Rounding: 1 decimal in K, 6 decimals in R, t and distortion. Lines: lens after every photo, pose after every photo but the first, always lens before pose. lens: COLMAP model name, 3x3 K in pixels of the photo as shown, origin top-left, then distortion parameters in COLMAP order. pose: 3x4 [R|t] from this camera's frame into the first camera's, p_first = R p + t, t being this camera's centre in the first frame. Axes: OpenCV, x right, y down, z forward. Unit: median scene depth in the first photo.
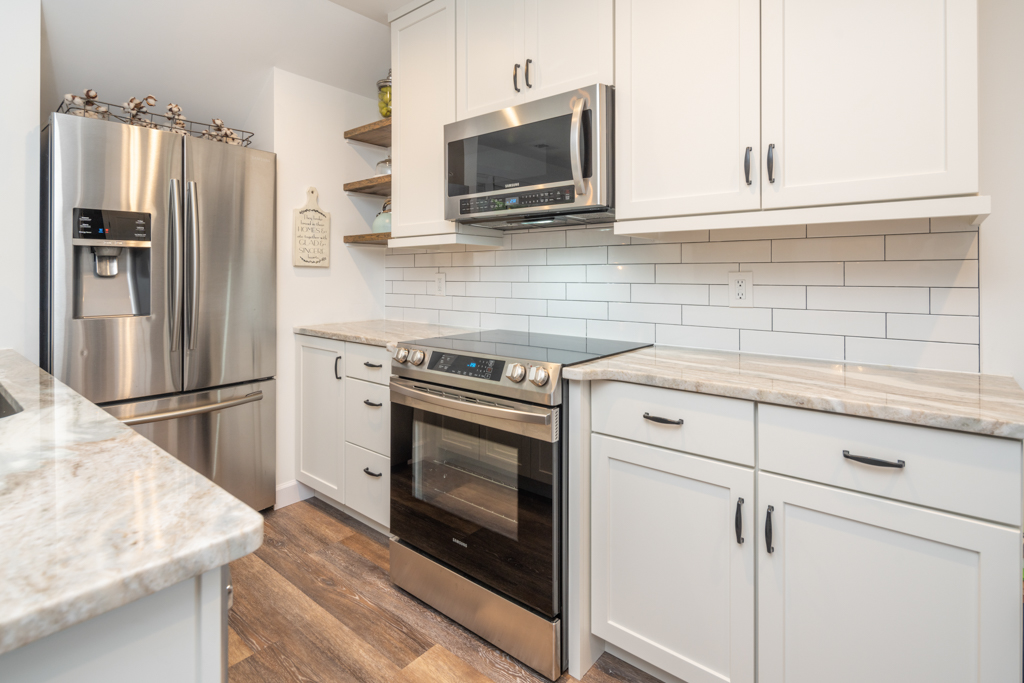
lens RADIAL K [[508.7, 0, 501.9], [0, 508.7, 272.3], [0, 0, 1]] dist [0.004100, -0.007843]
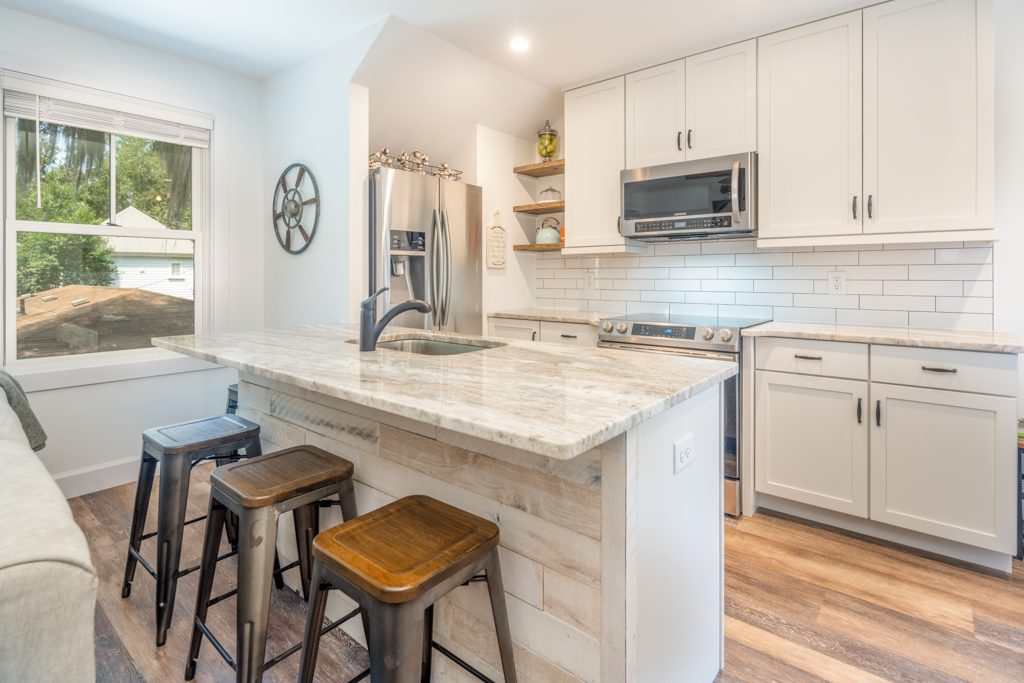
lens RADIAL K [[508.7, 0, 497.8], [0, 508.7, 277.0], [0, 0, 1]] dist [0.004100, -0.007843]
pose [[0.999992, -0.001546, -0.003808, -0.563415], [0.001576, 0.999967, 0.008008, 0.002209], [0.003796, -0.008014, 0.999961, -0.557108]]
